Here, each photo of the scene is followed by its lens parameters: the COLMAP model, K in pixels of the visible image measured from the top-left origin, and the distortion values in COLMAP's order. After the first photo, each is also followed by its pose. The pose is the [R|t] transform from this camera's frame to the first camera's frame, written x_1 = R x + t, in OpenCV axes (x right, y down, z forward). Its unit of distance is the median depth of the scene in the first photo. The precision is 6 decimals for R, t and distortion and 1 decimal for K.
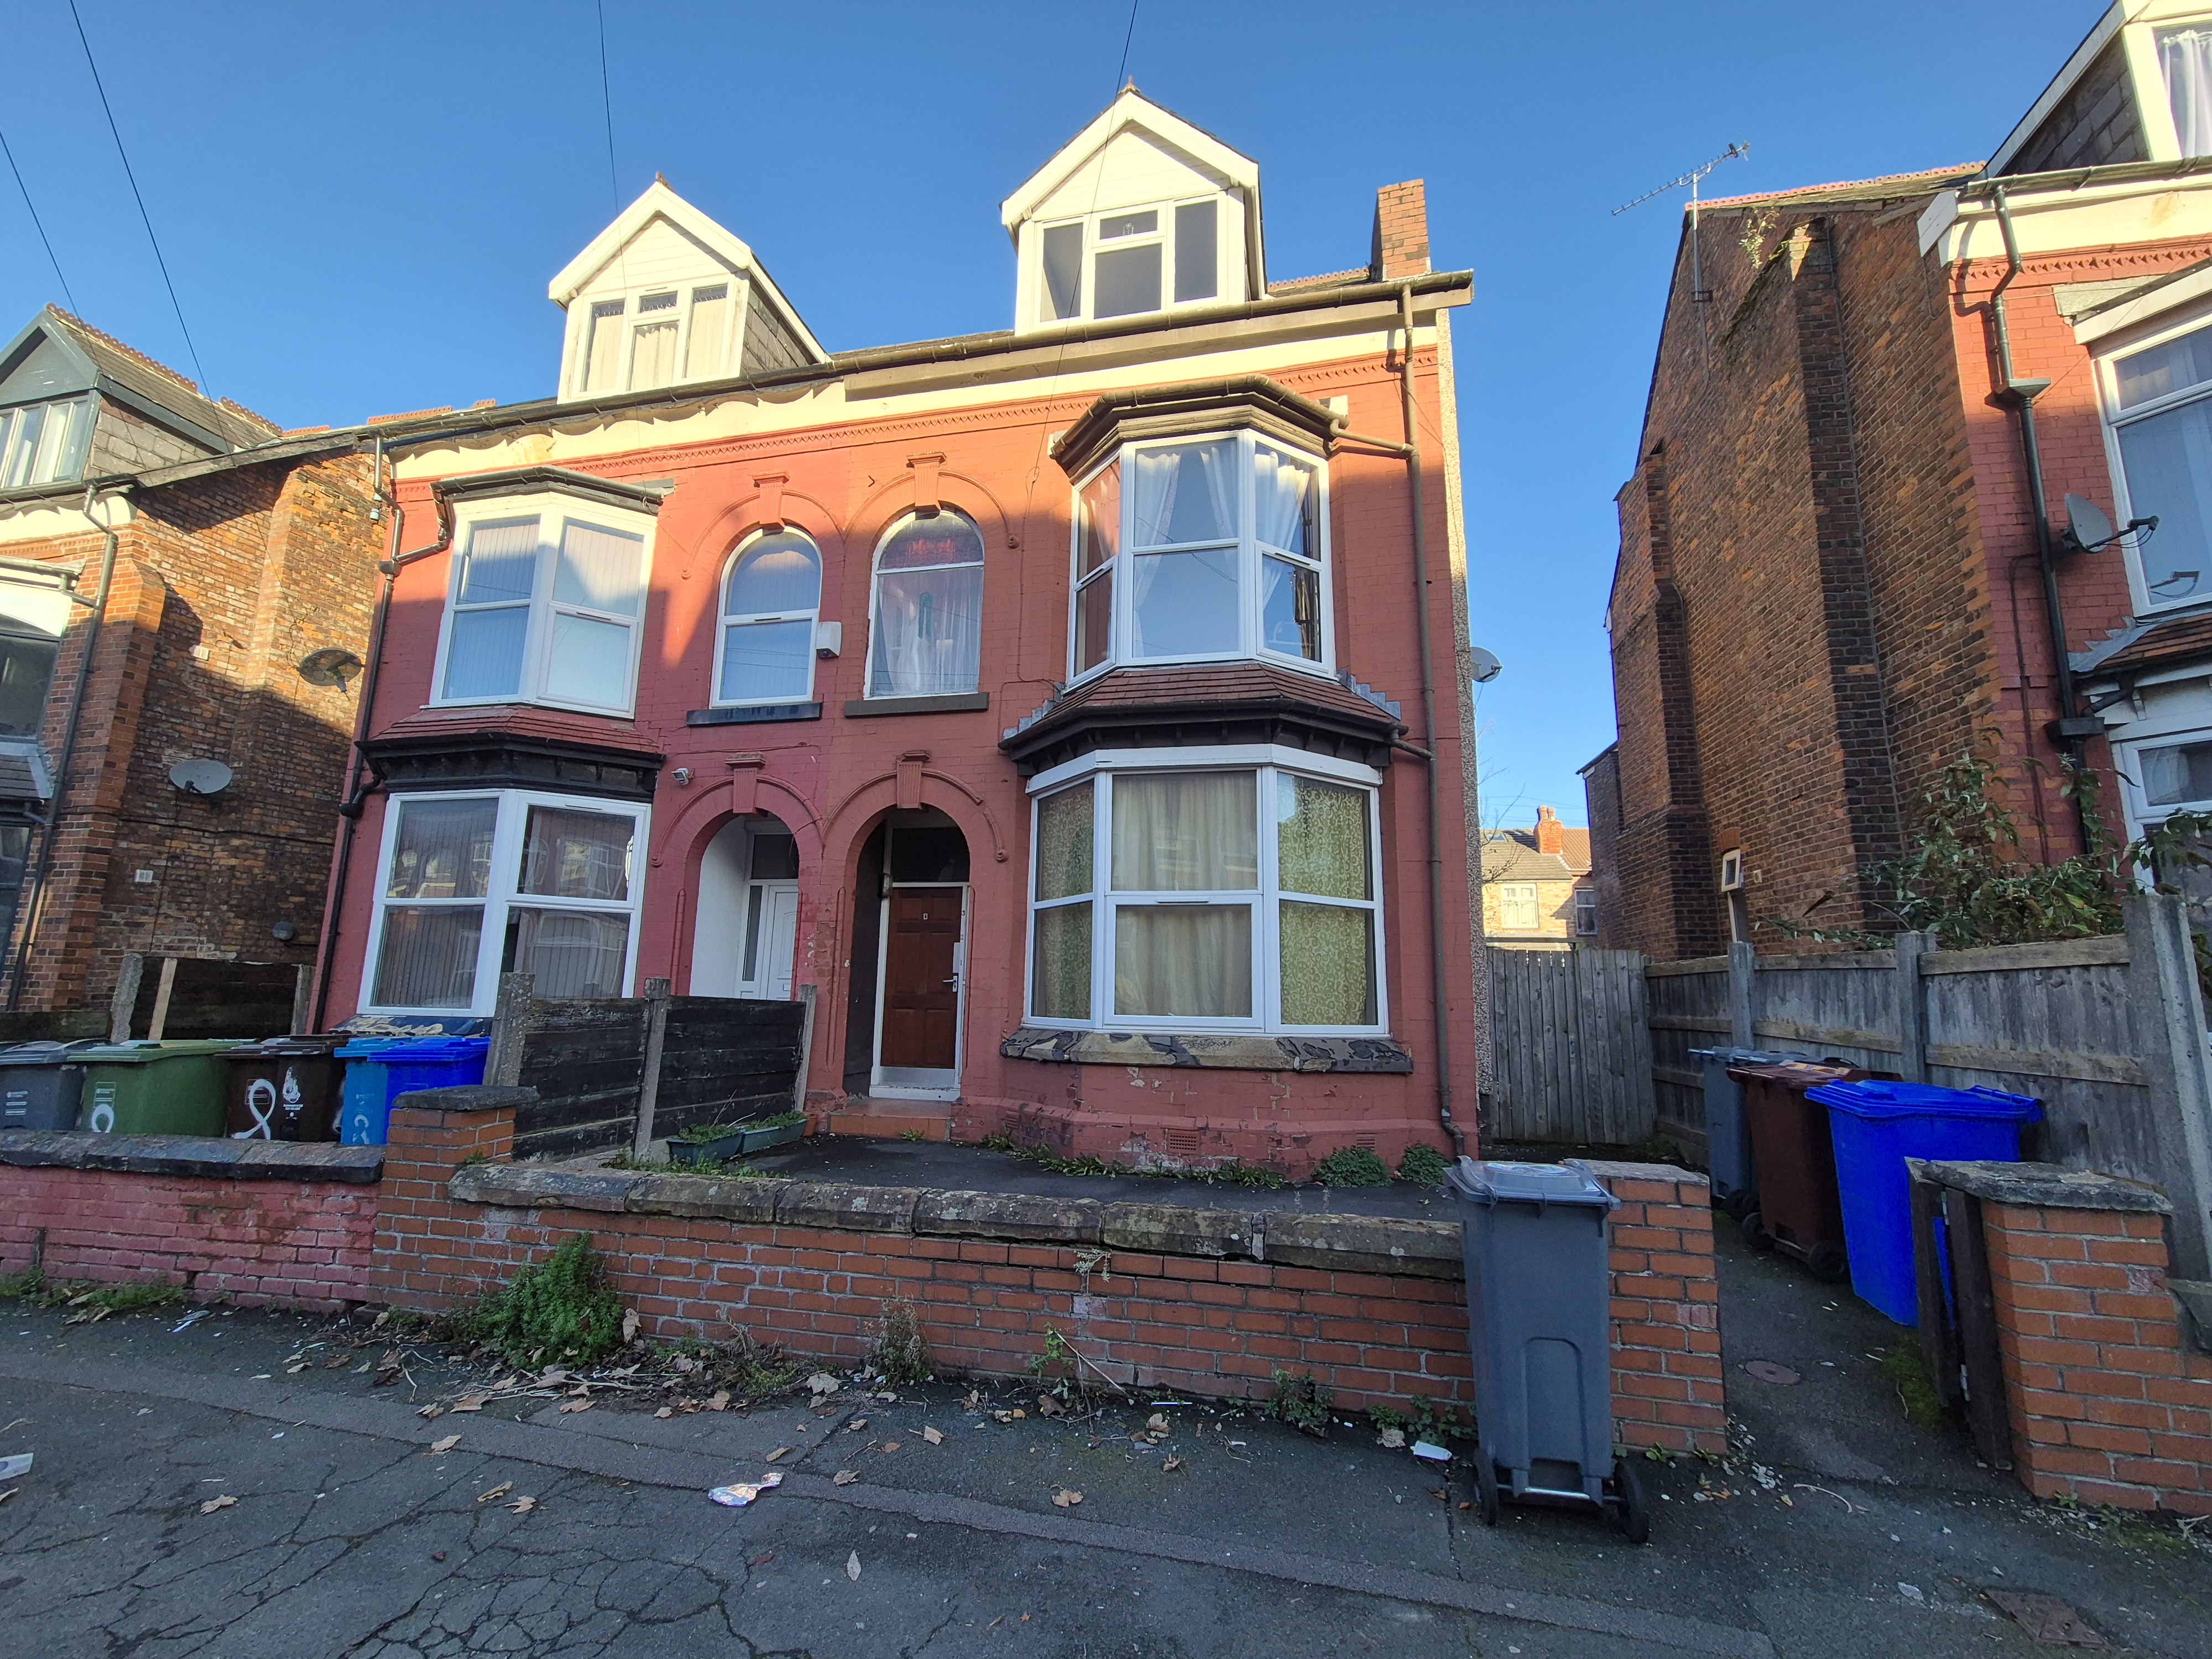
lens RADIAL K [[906.0, 0, 1112.5], [0, 906.0, 831.9], [0, 0, 1]] dist [-0.004573, 0.003550]
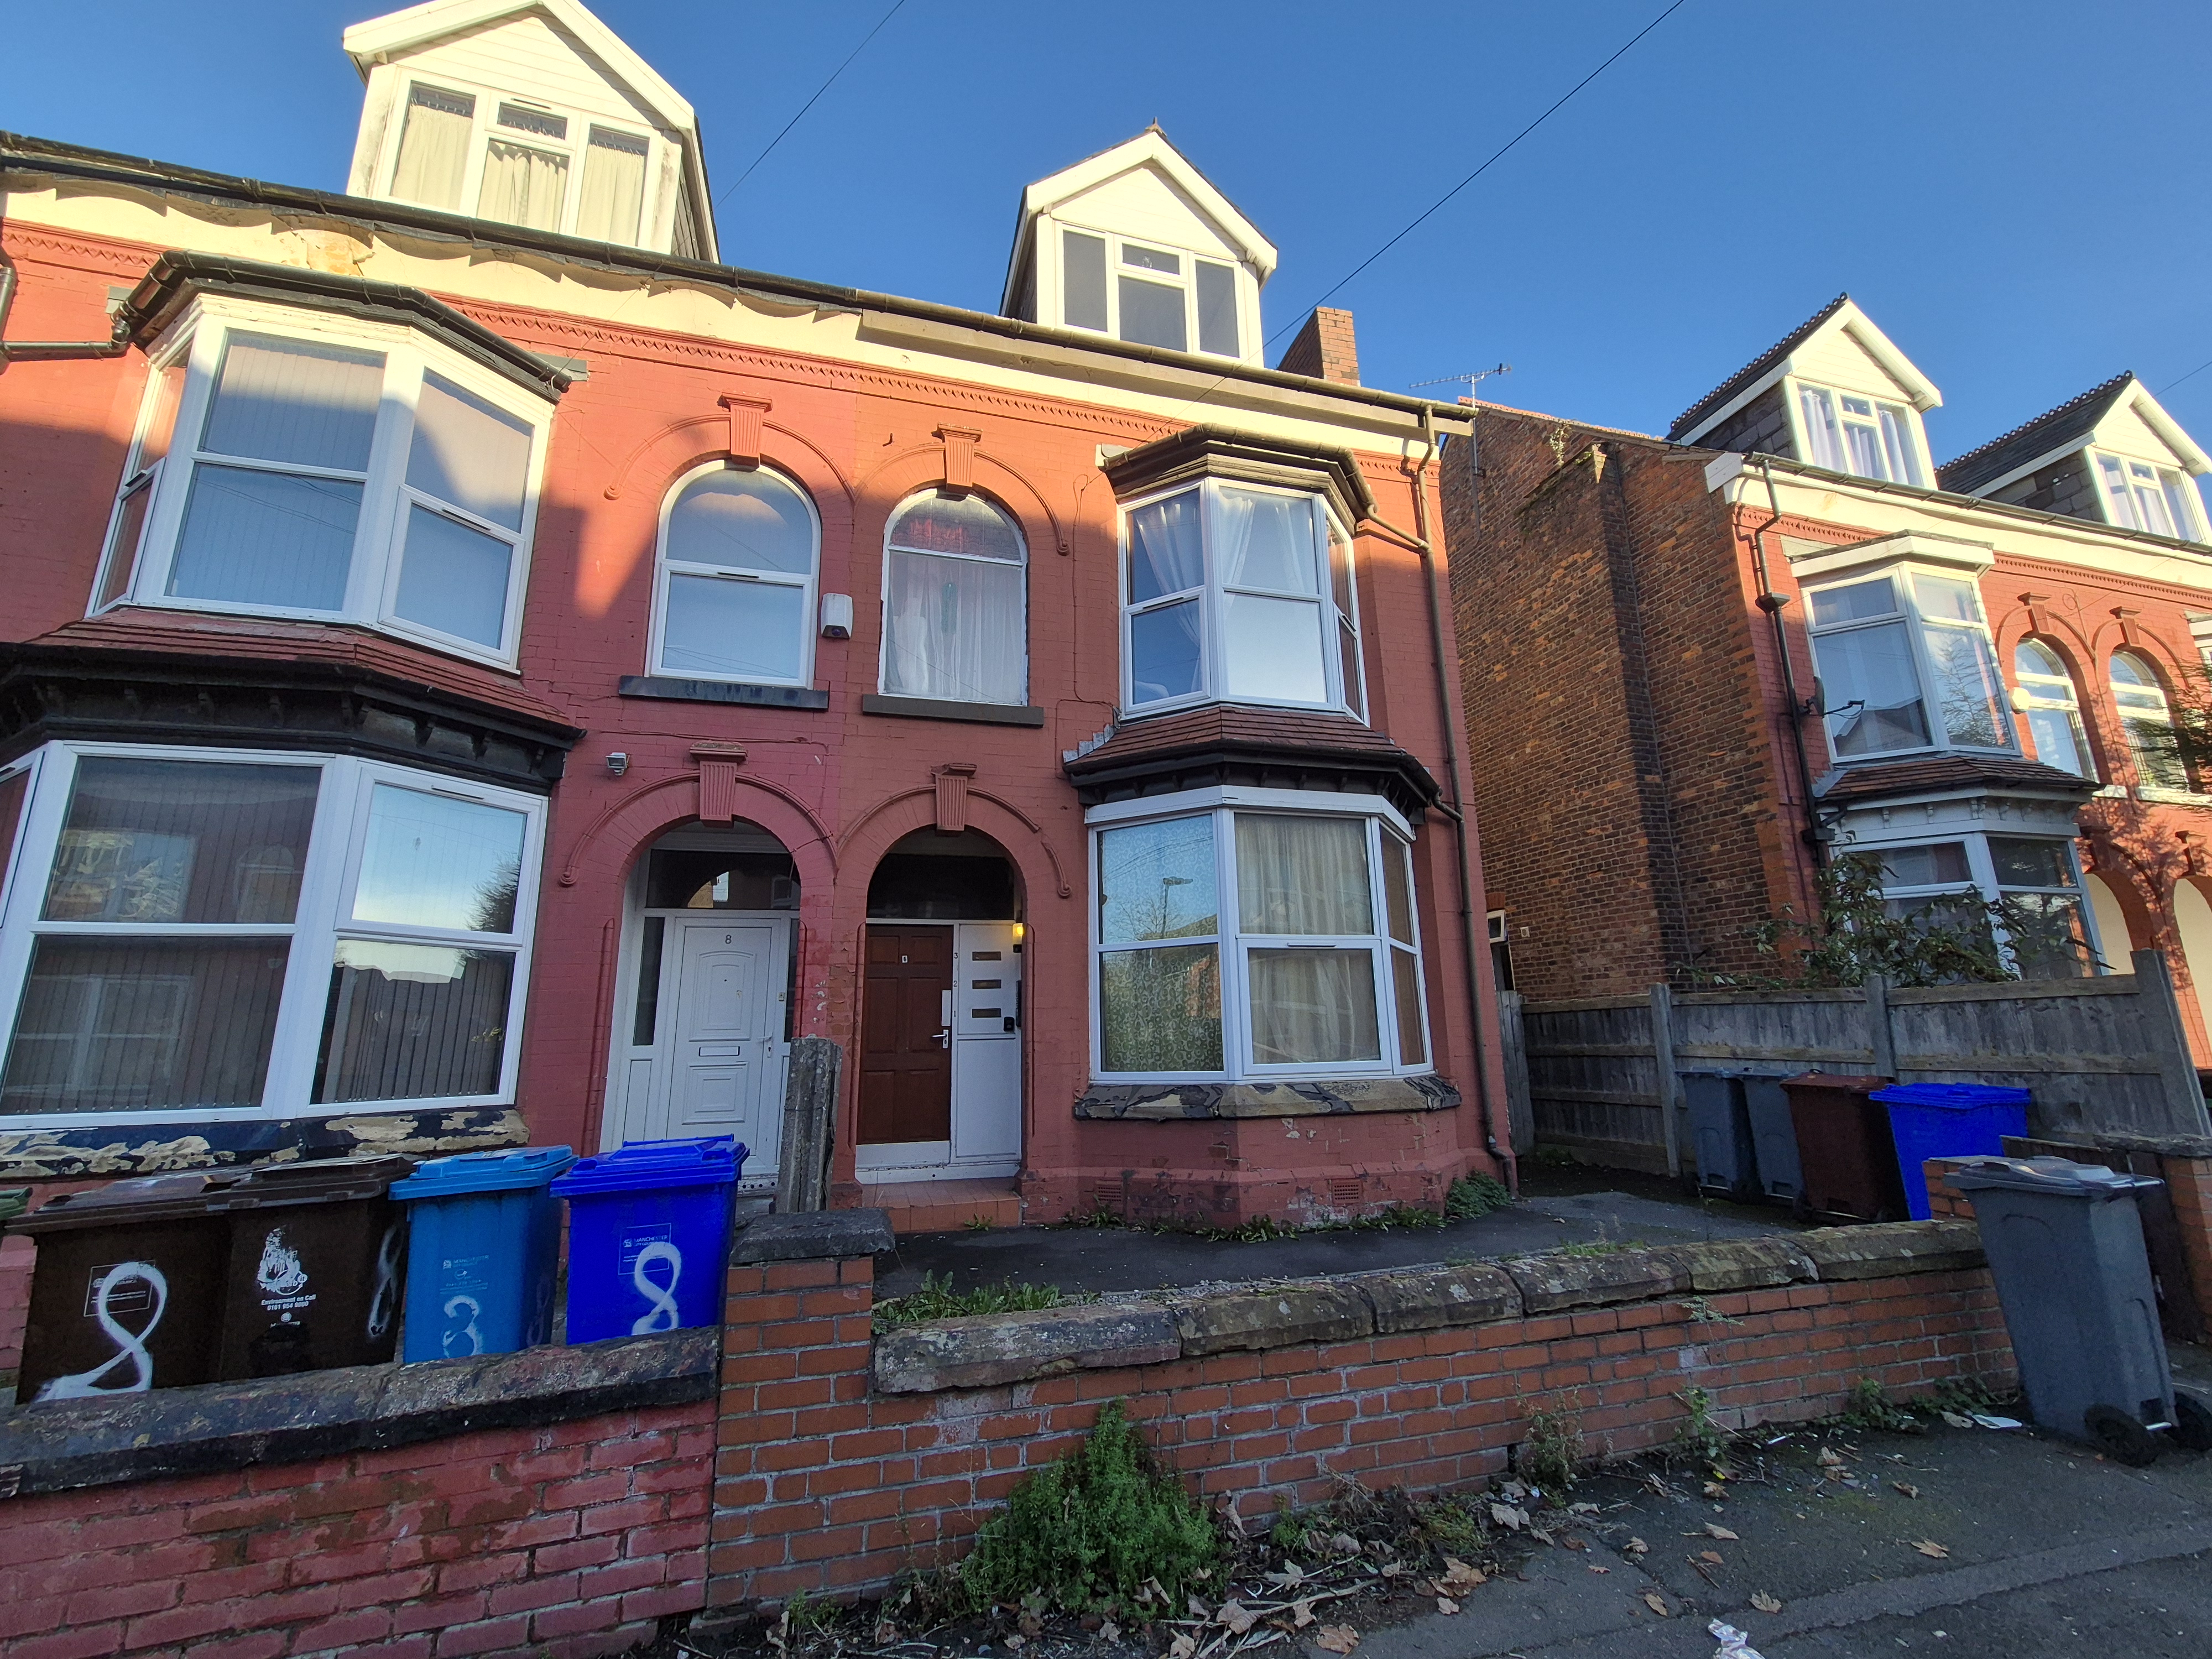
lens RADIAL K [[906.0, 0, 1112.5], [0, 906.0, 831.9], [0, 0, 1]] dist [-0.004573, 0.003550]
pose [[0.884199, 0.071605, 0.461590, -0.549868], [-0.048121, 0.996886, -0.062467, 0.023861], [-0.464626, 0.033021, 0.884891, 0.206937]]
